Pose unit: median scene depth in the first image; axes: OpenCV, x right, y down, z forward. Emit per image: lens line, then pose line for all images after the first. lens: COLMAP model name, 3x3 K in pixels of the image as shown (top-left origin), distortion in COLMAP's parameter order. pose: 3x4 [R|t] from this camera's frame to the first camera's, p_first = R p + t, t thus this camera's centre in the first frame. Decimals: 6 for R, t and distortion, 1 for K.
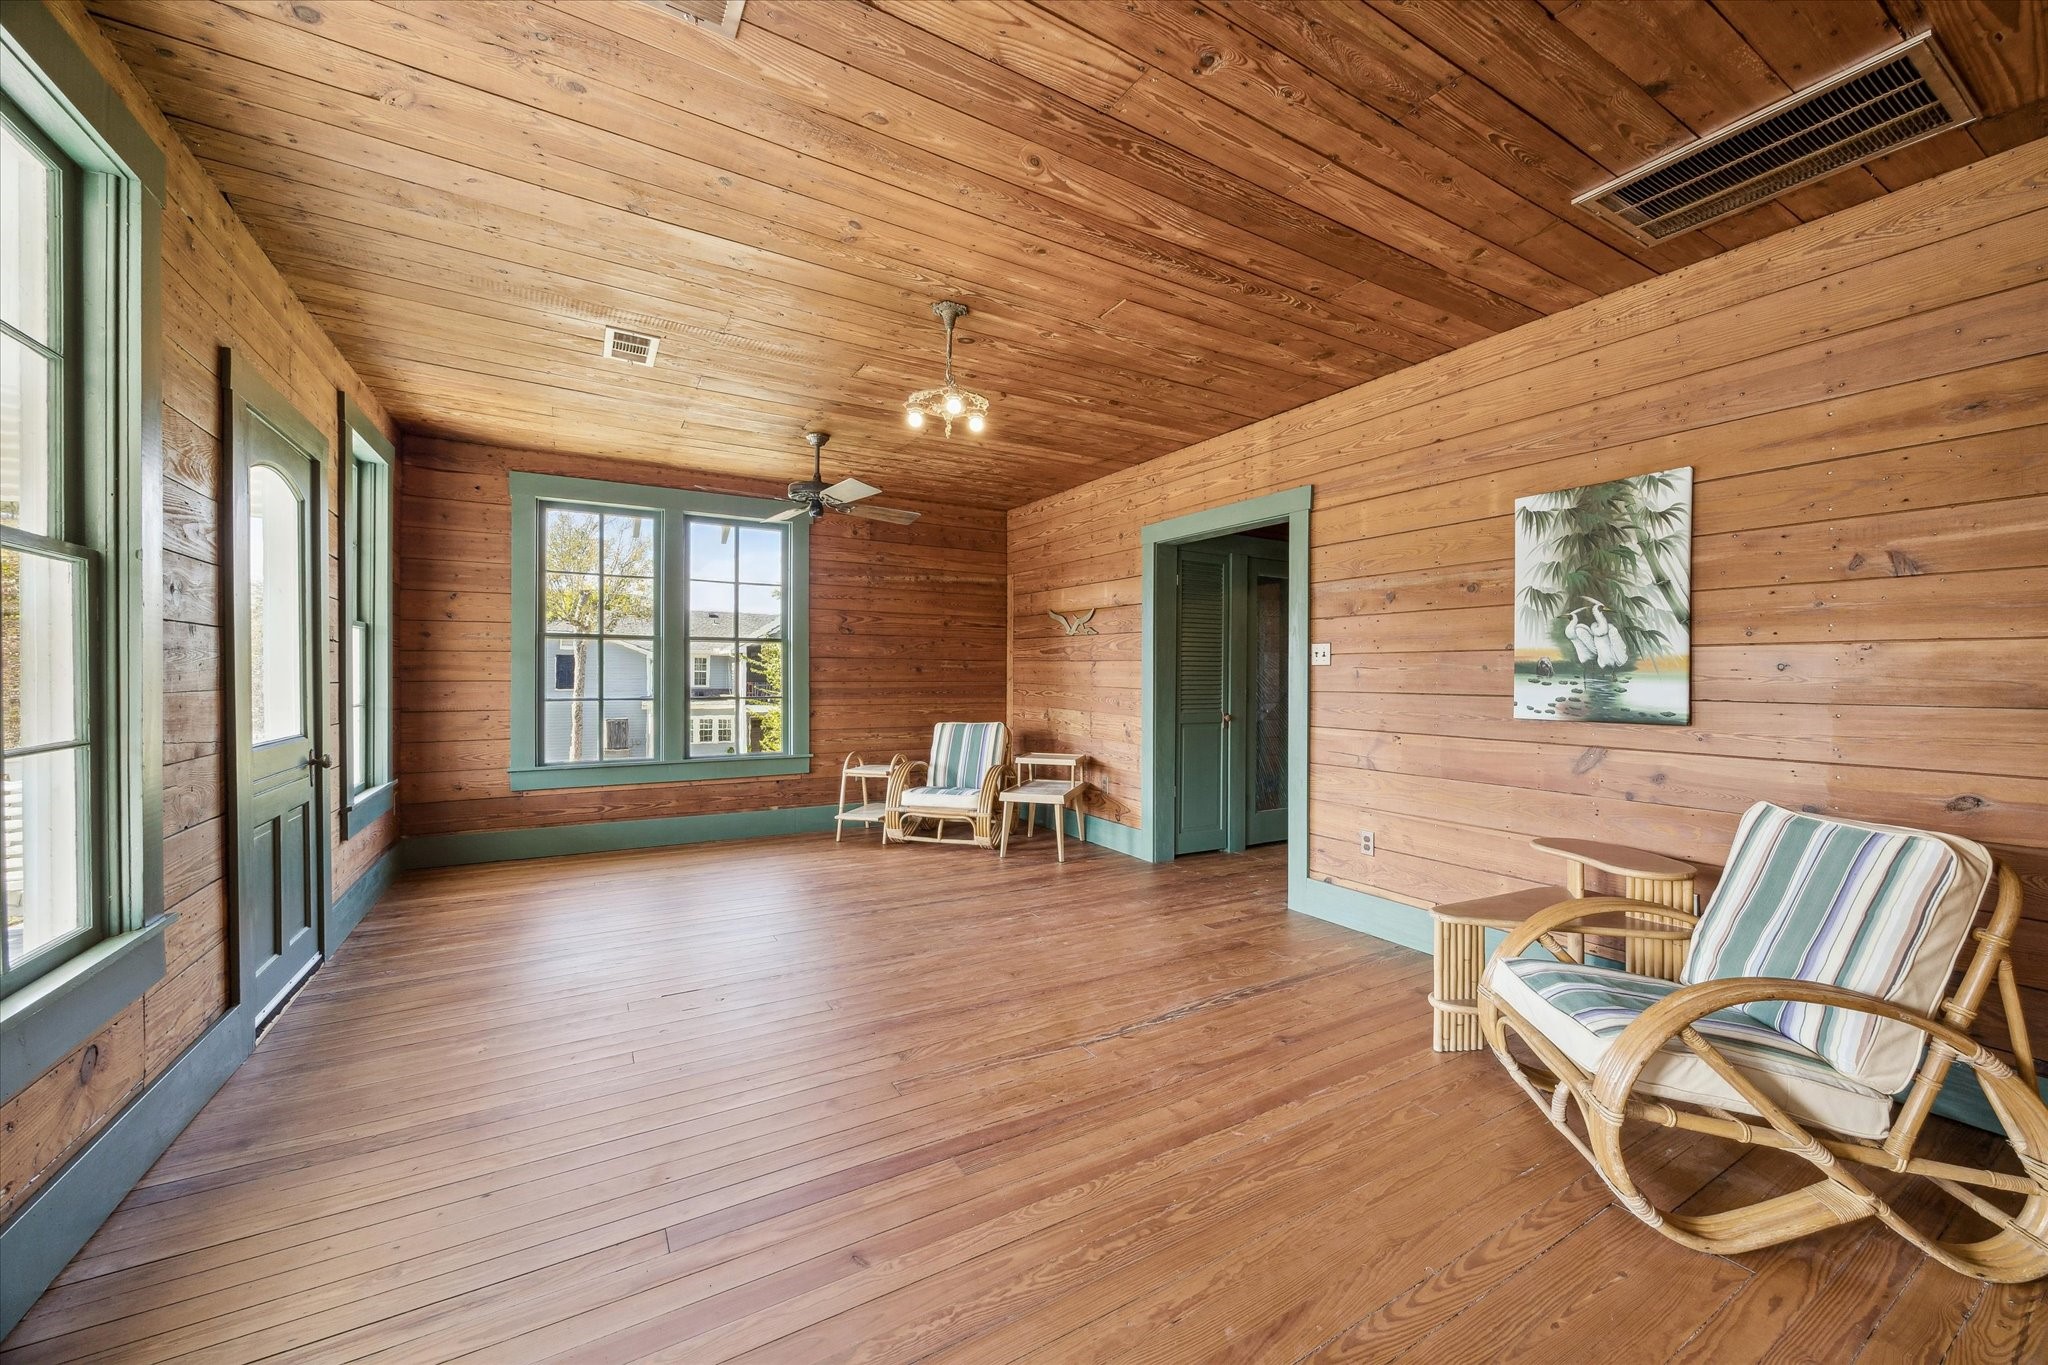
lens RADIAL K [[780.7, 0, 1039.5], [0, 780.7, 690.2], [0, 0, 1]] dist [0.000585, 0.000017]
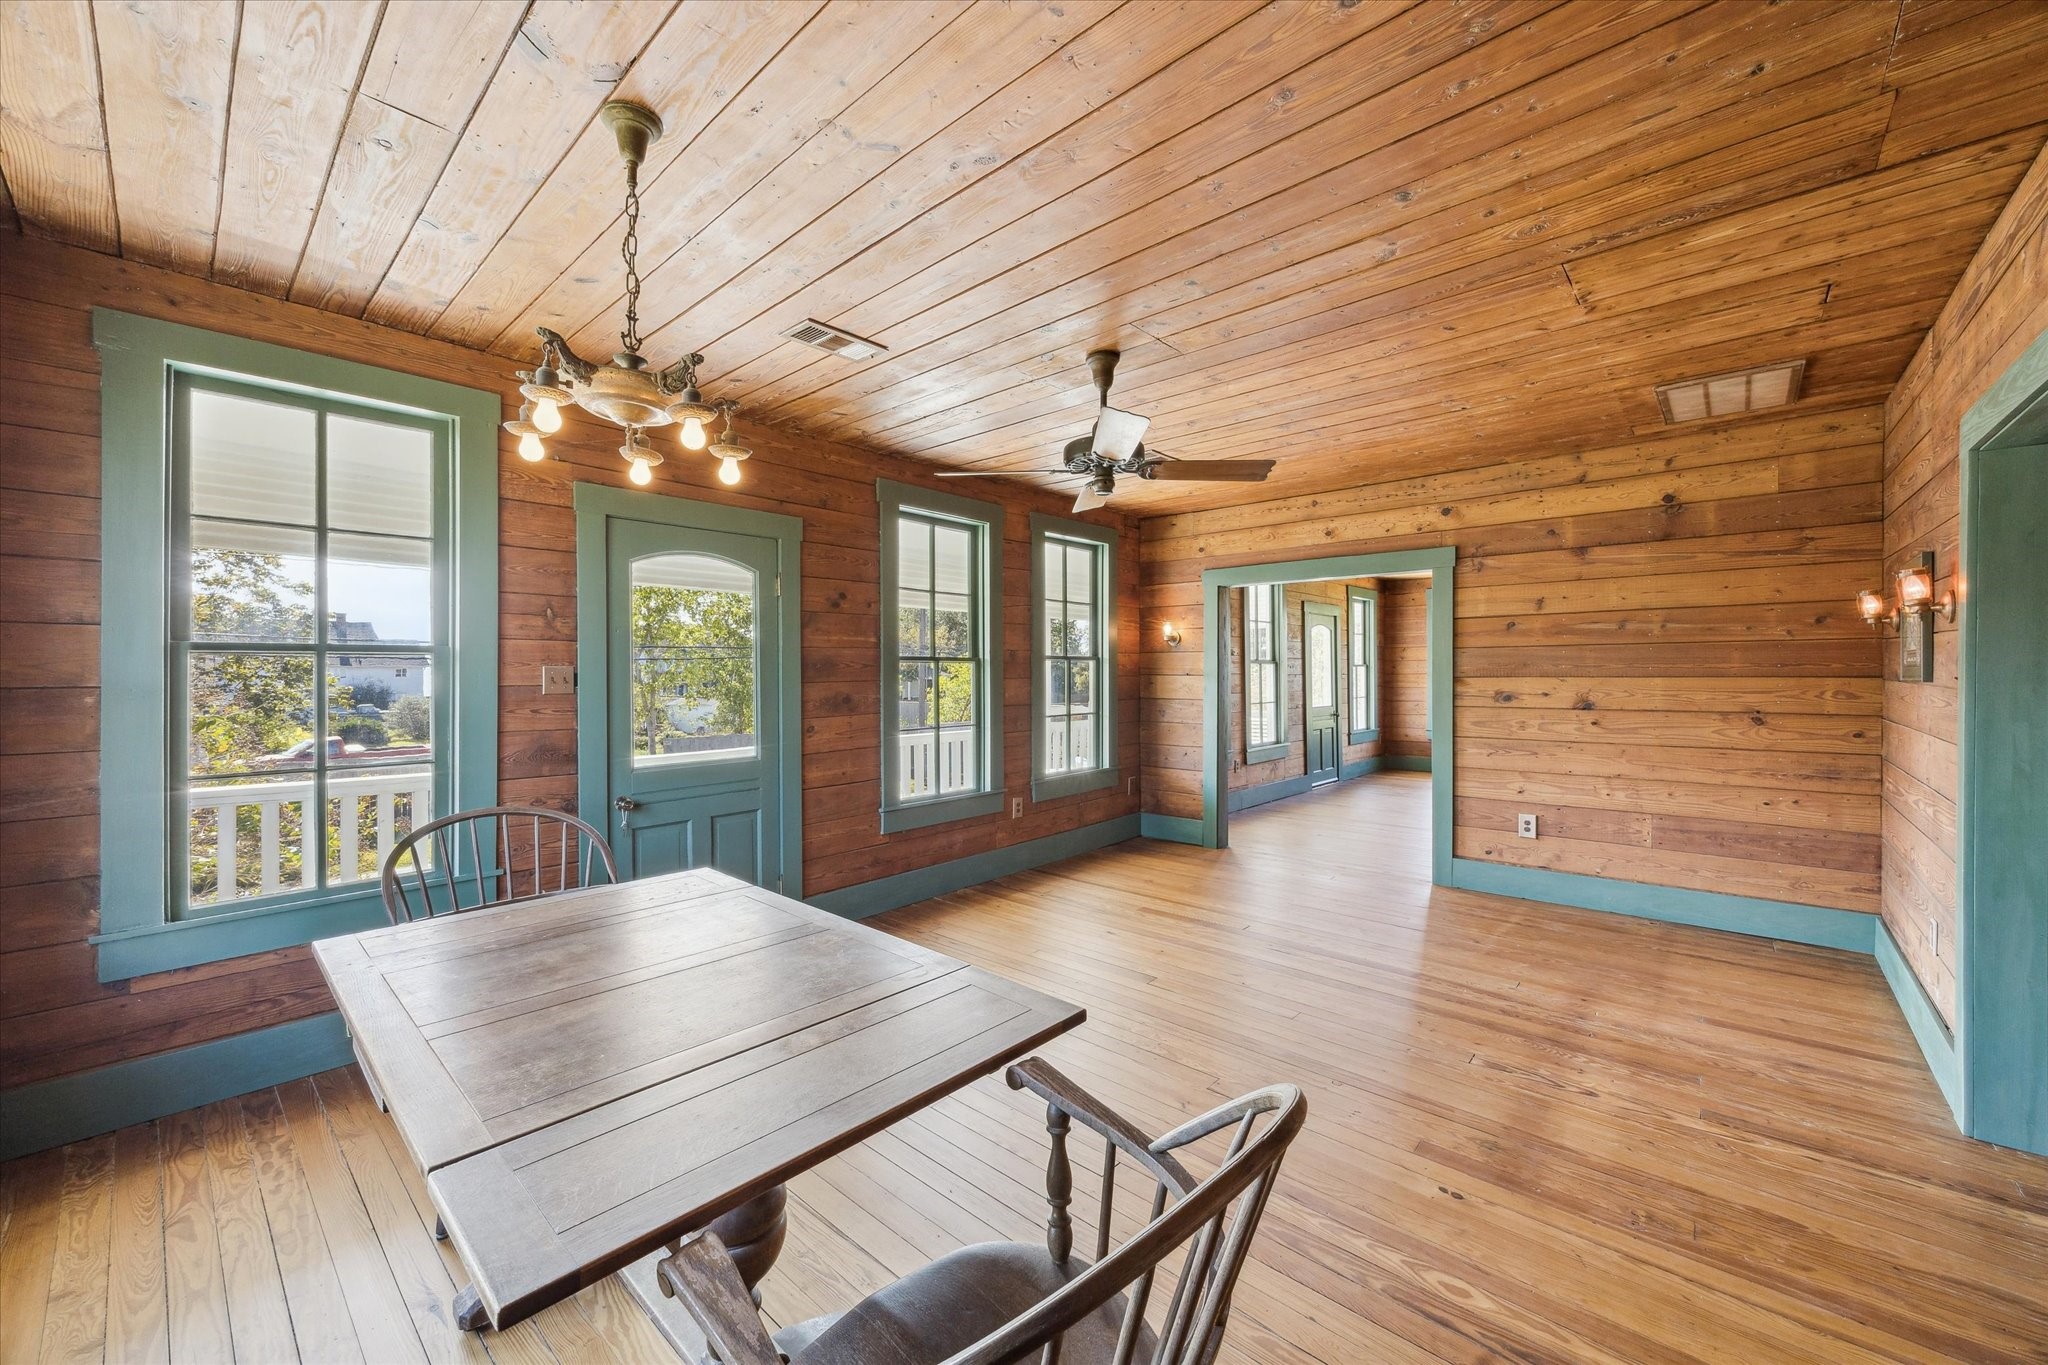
lens RADIAL K [[780.7, 0, 1025.4], [0, 780.7, 686.2], [0, 0, 1]] dist [0.000585, 0.000017]
pose [[0.291074, 0.006186, -0.956681, 0.910188], [-0.010092, 0.999943, 0.003395, -0.010079], [0.956647, 0.008667, 0.291119, -0.581704]]
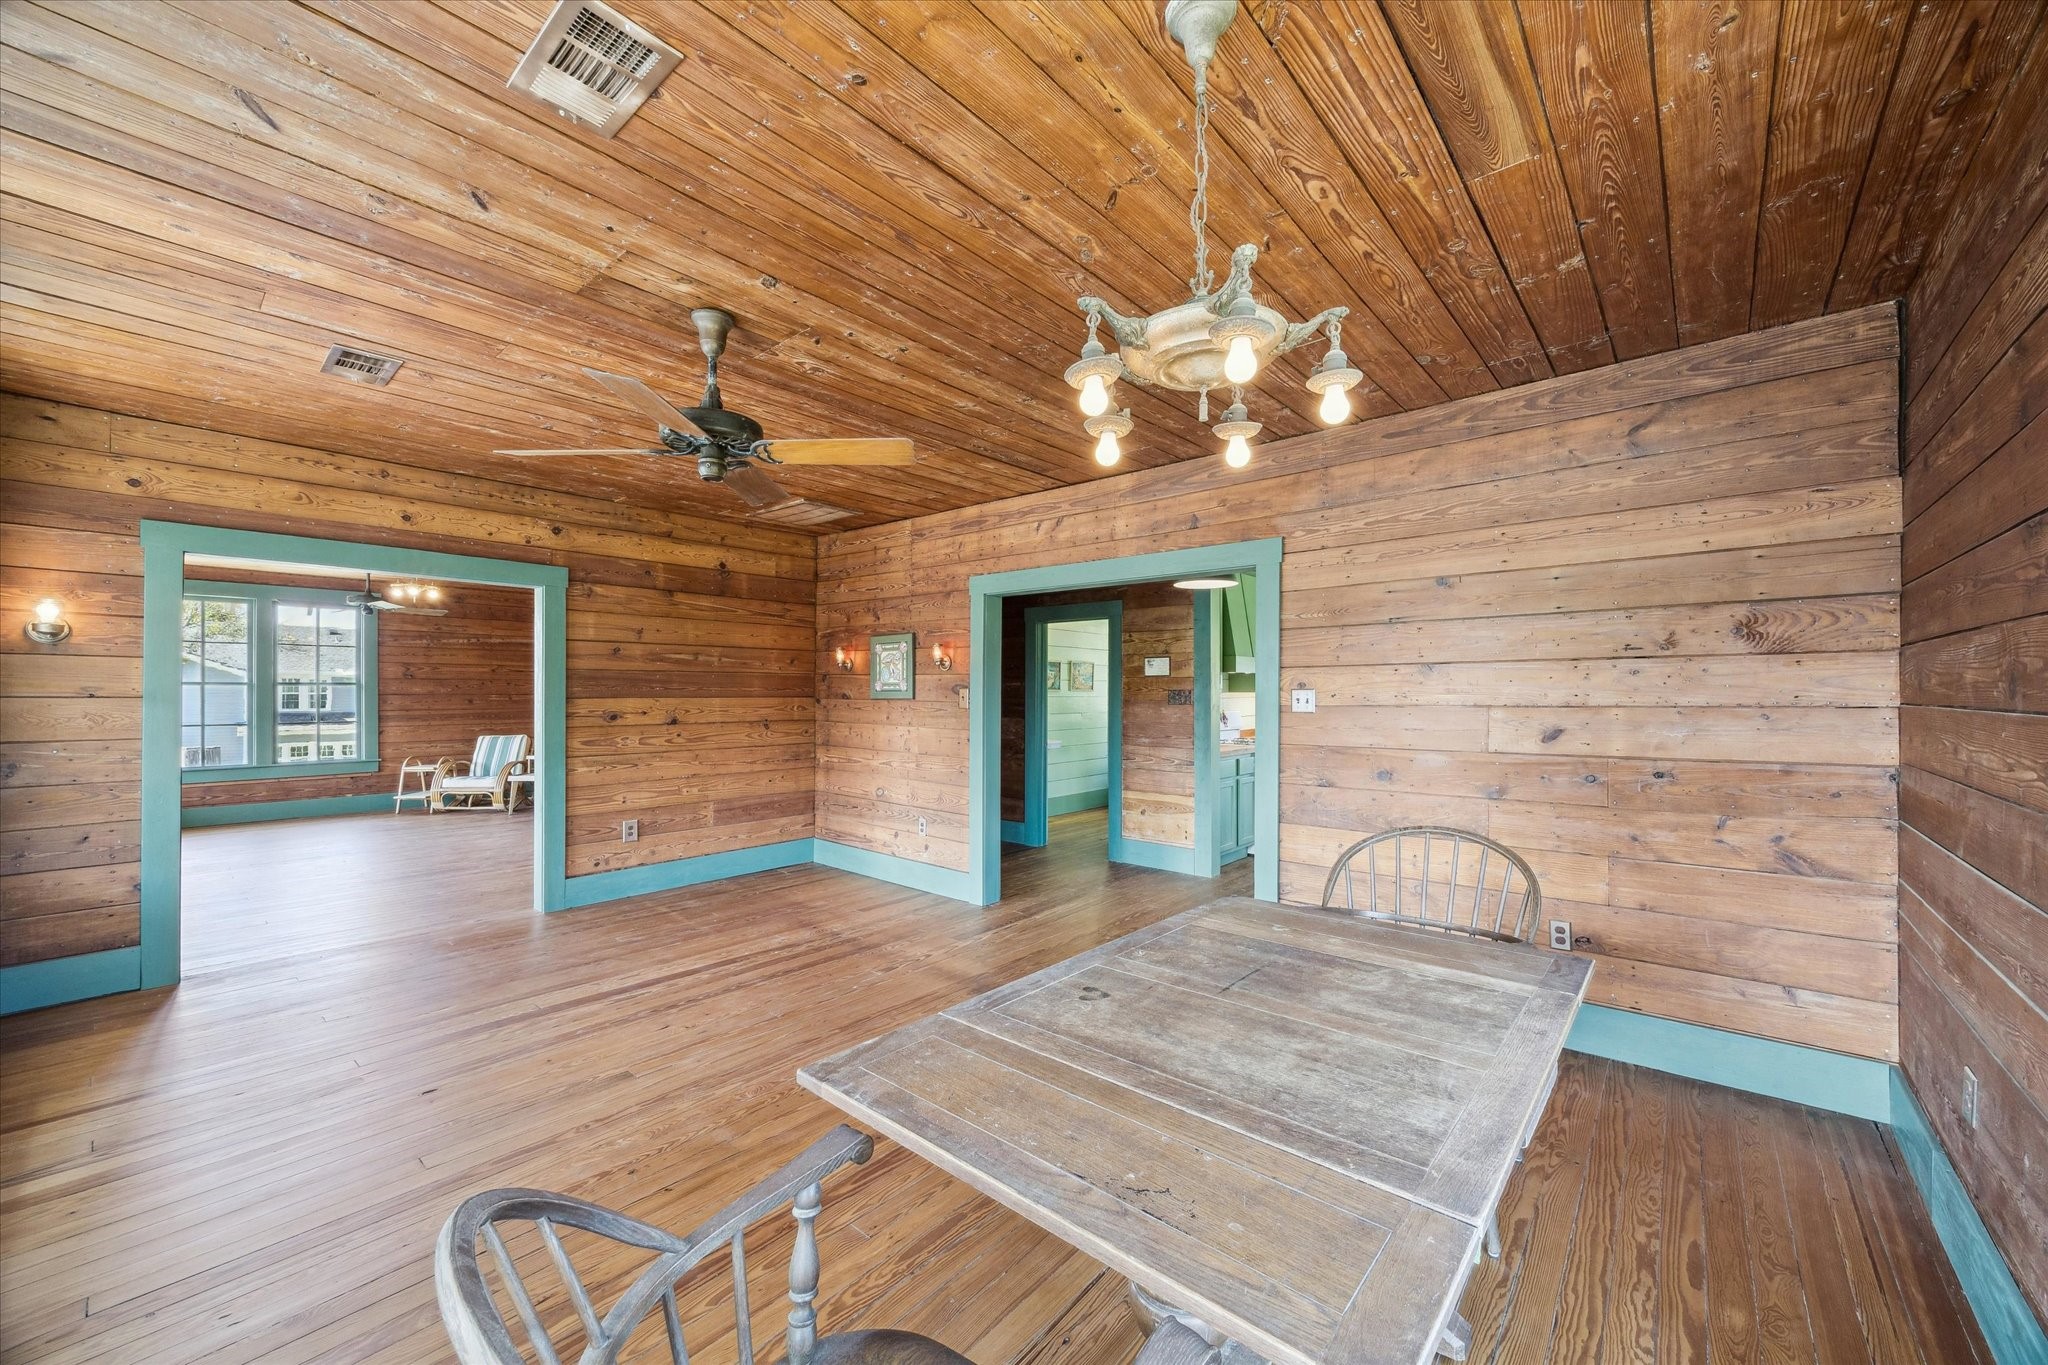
lens RADIAL K [[780.7, 0, 1031.0], [0, 780.7, 695.9], [0, 0, 1]] dist [0.000585, 0.000017]
pose [[0.948984, -0.009213, 0.315189, 0.440595], [0.012928, 0.999869, -0.009697, -0.009360], [-0.315059, 0.013277, 0.948979, -0.857176]]
